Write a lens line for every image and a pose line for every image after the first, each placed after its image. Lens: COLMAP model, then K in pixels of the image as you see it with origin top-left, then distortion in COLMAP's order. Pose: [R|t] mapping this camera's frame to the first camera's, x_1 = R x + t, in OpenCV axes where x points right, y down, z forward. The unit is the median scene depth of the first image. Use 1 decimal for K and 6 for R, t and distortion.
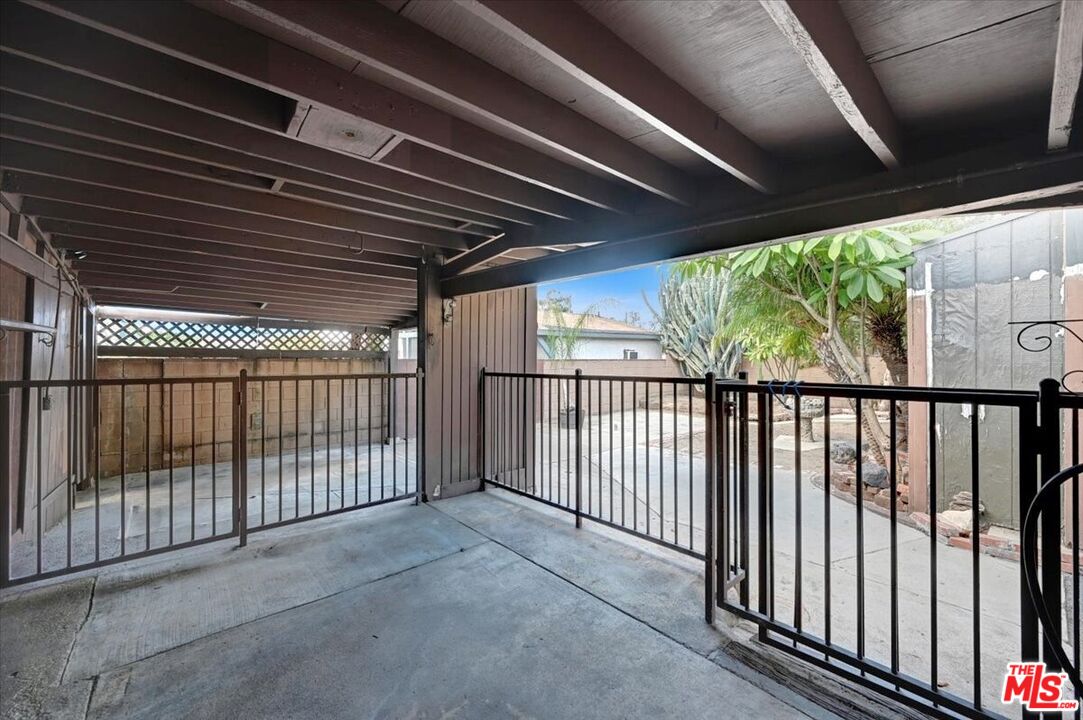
lens RADIAL K [[428.1, 0, 545.1], [0, 428.1, 356.4], [0, 0, 1]] dist [0.003939, 0.000076]
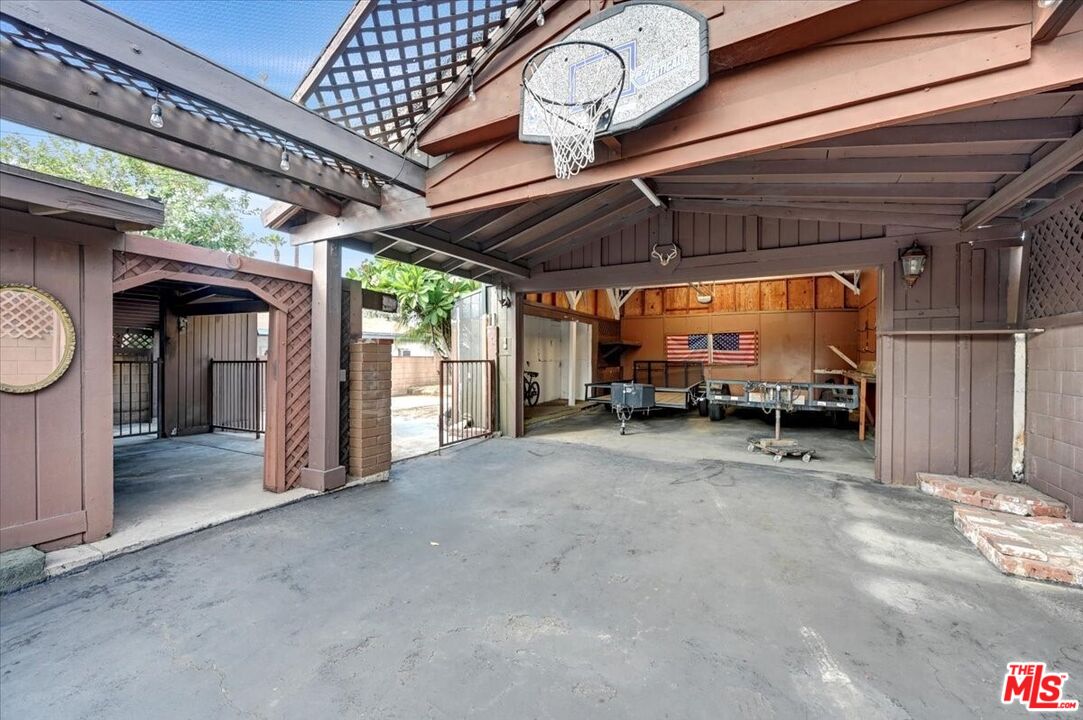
lens RADIAL K [[428.1, 0, 545.9], [0, 428.1, 356.8], [0, 0, 1]] dist [0.003939, 0.000076]
pose [[0.939281, 0.000092, 0.343148, 0.163014], [-0.000816, 0.999998, 0.001967, 0.005568], [-0.343147, -0.002127, 0.939279, -0.327245]]
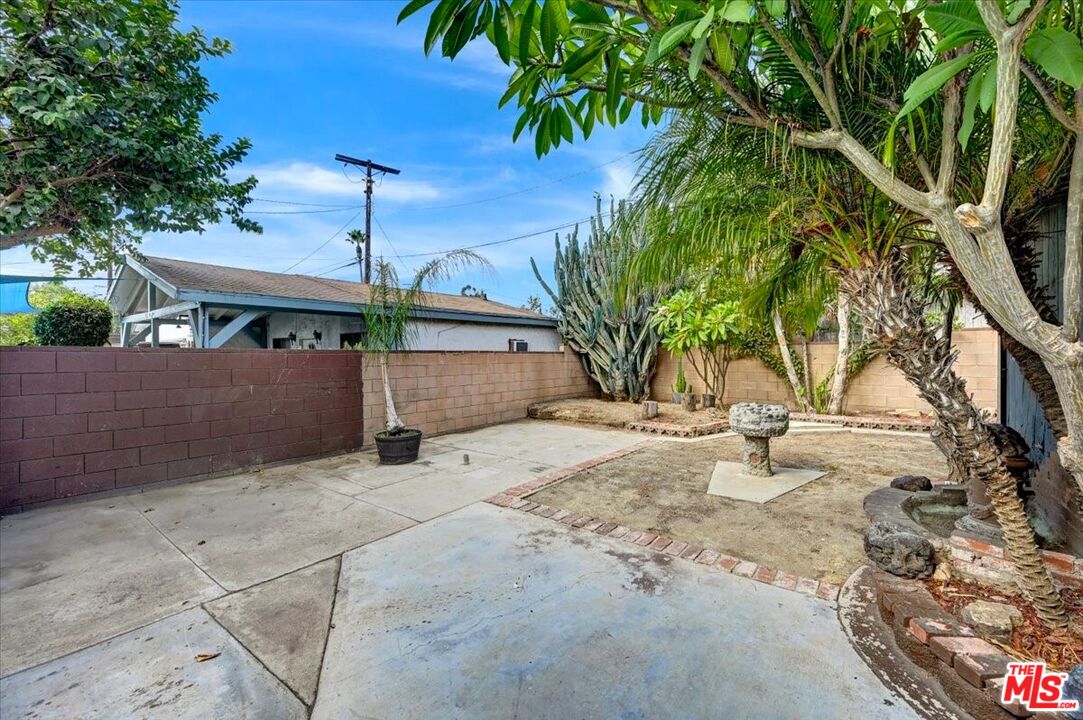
lens RADIAL K [[428.1, 0, 542.2], [0, 428.1, 357.3], [0, 0, 1]] dist [0.003939, 0.000076]
pose [[0.984225, -0.007310, 0.176773, 0.112202], [0.006726, 0.999970, 0.003902, 0.014209], [-0.176796, -0.002652, 0.984244, 0.263818]]
